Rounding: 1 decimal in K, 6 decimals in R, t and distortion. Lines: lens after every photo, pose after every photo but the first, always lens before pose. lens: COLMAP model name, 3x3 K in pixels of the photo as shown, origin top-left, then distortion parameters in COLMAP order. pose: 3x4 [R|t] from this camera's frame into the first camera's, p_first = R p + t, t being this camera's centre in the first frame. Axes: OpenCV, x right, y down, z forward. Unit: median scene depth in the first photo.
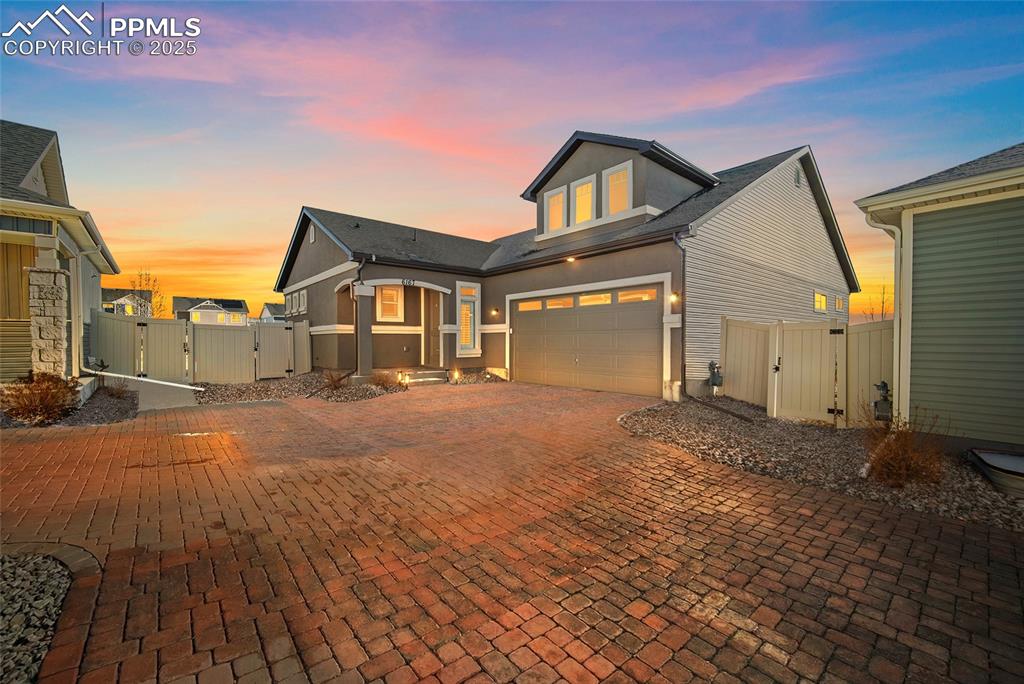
lens RADIAL K [[410.6, 0, 510.8], [0, 410.6, 337.6], [0, 0, 1]] dist [0.000514, 0.000188]
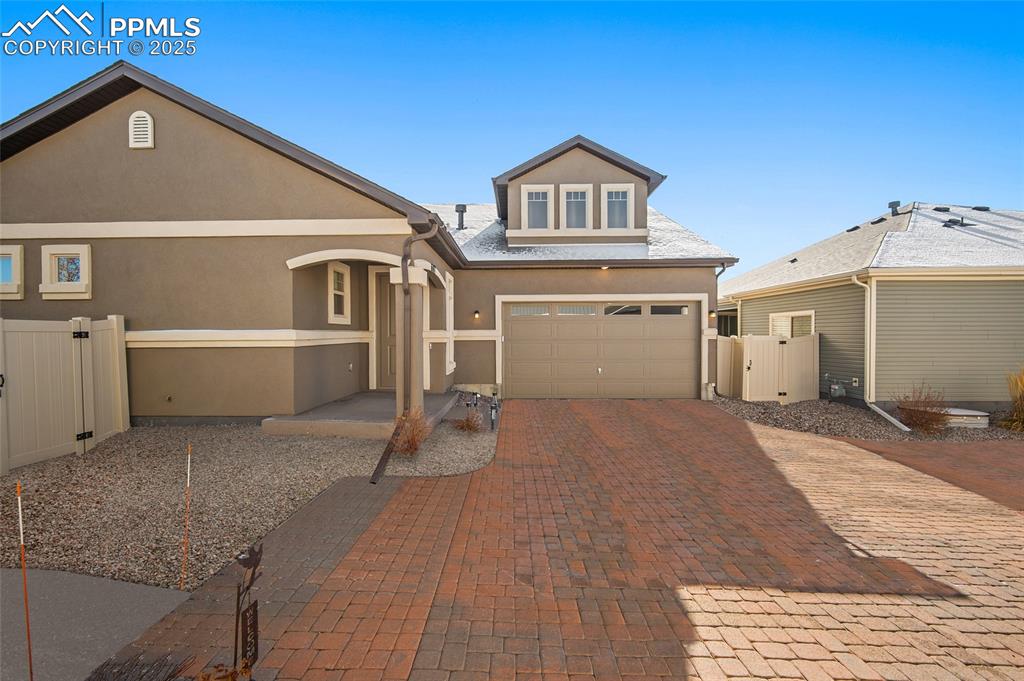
lens RADIAL K [[410.6, 0, 510.8], [0, 410.6, 336.1], [0, 0, 1]] dist [0.000514, 0.000188]
pose [[0.662973, -0.002323, 0.748640, -0.615654], [-0.001583, 0.999989, 0.004505, -0.025601], [-0.748642, -0.004172, 0.662962, 0.427958]]
